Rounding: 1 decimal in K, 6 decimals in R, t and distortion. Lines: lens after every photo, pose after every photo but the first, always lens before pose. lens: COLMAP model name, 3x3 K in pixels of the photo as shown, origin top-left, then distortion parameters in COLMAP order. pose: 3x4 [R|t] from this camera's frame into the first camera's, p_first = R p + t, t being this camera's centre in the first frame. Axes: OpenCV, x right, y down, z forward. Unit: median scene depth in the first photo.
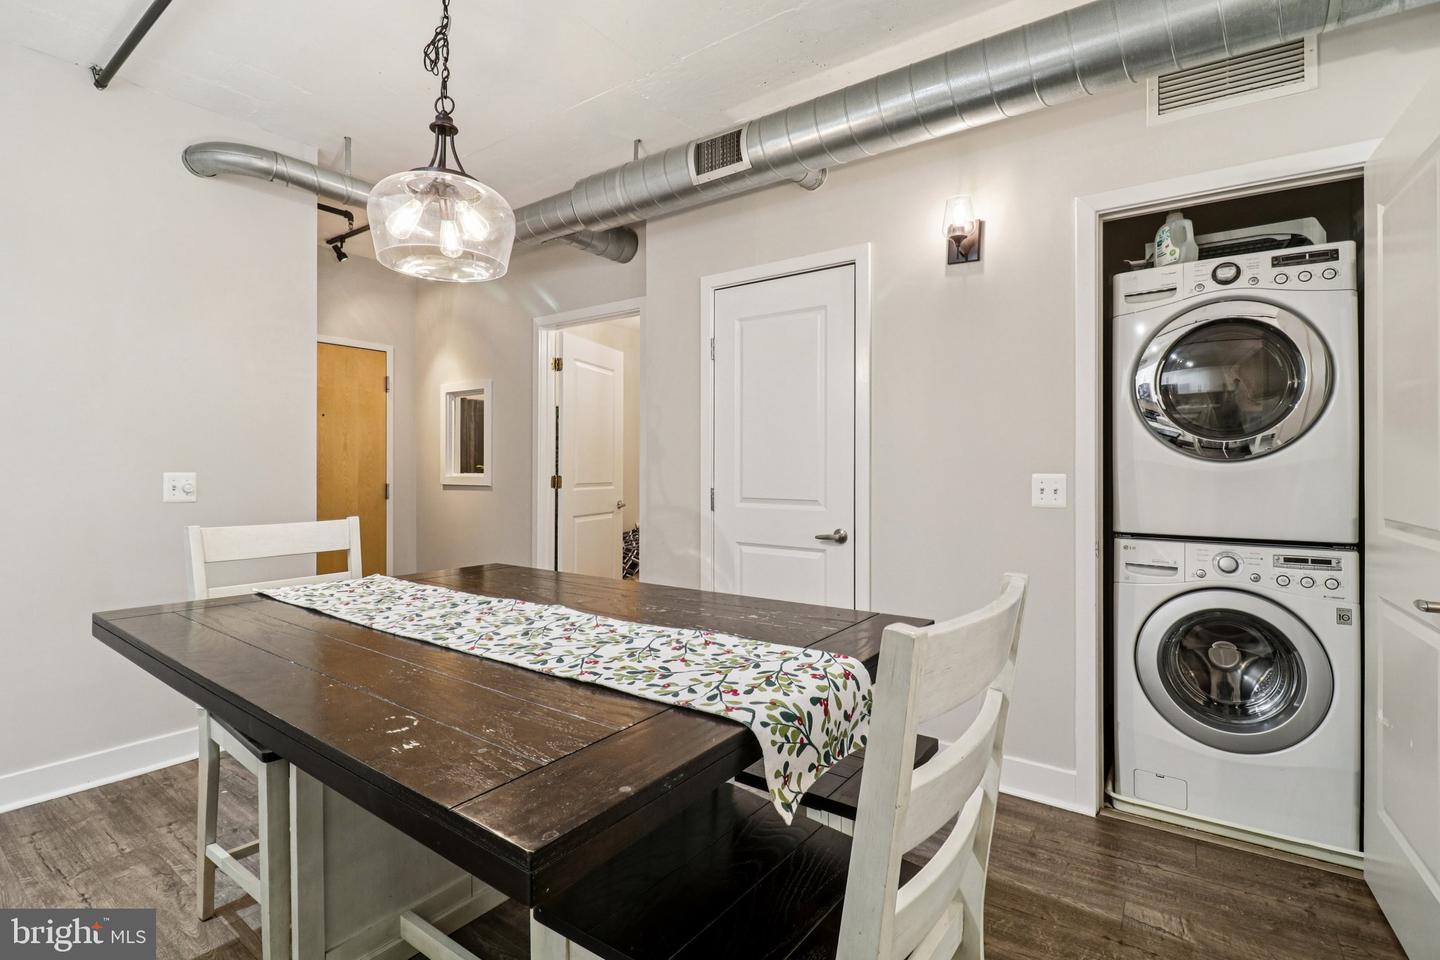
lens RADIAL K [[678.7, 0, 706.2], [0, 678.7, 464.6], [0, 0, 1]] dist [-0.000346, -0.008132]
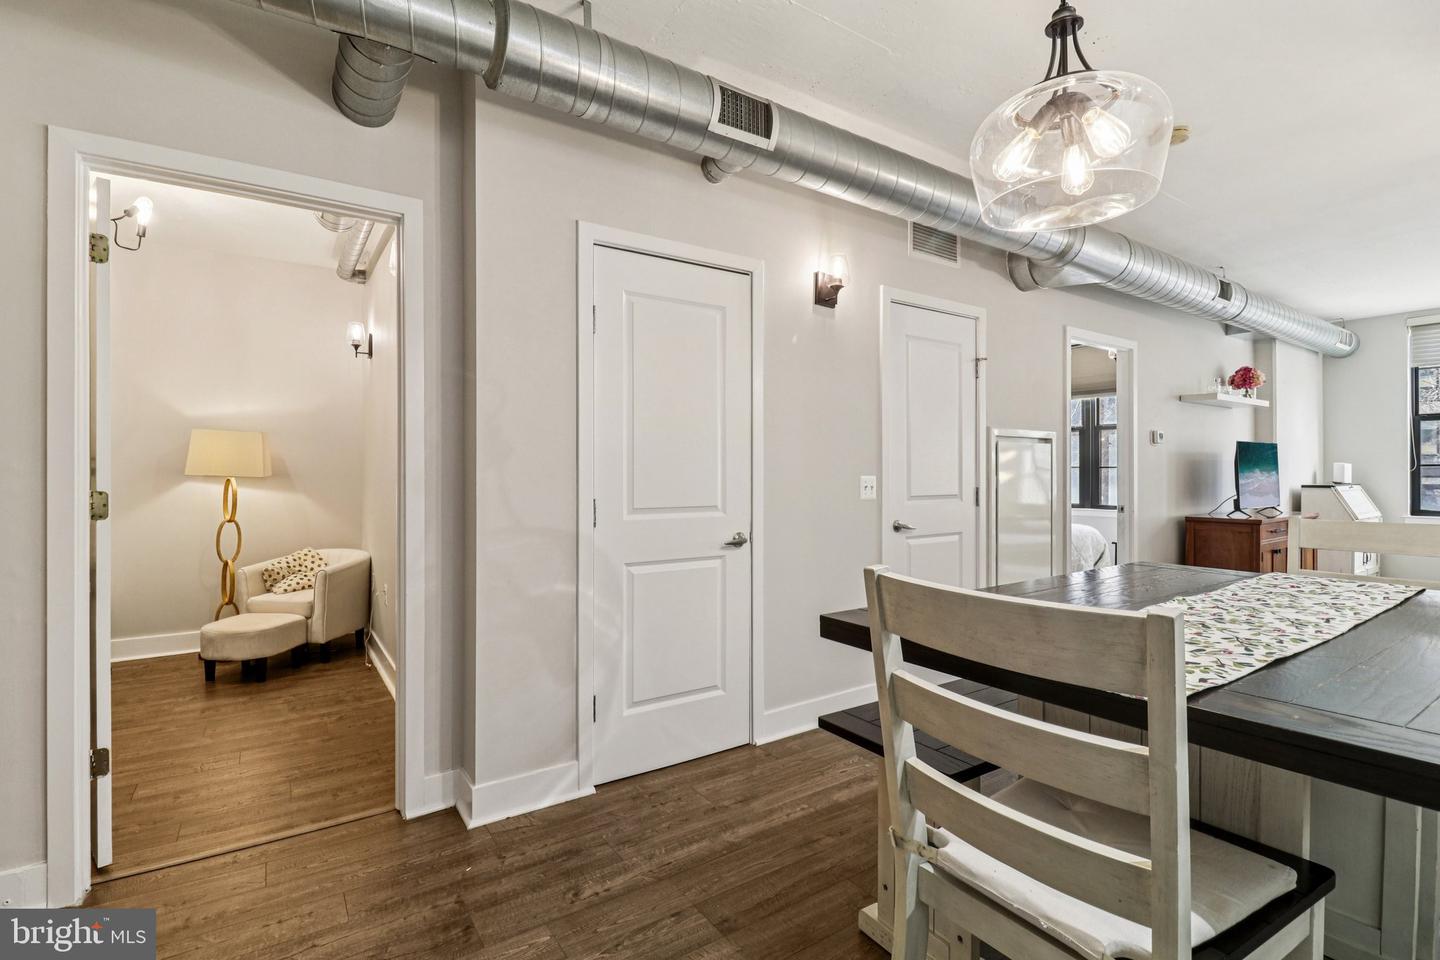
lens RADIAL K [[683.7, 0, 710.9], [0, 683.7, 477.5], [0, 0, 1]] dist [0.000935, -0.000159]
pose [[0.333605, -0.008206, 0.942677, -0.852284], [0.000942, 0.999965, 0.008372, 0.004452], [-0.942712, -0.001905, 0.333601, 0.763021]]
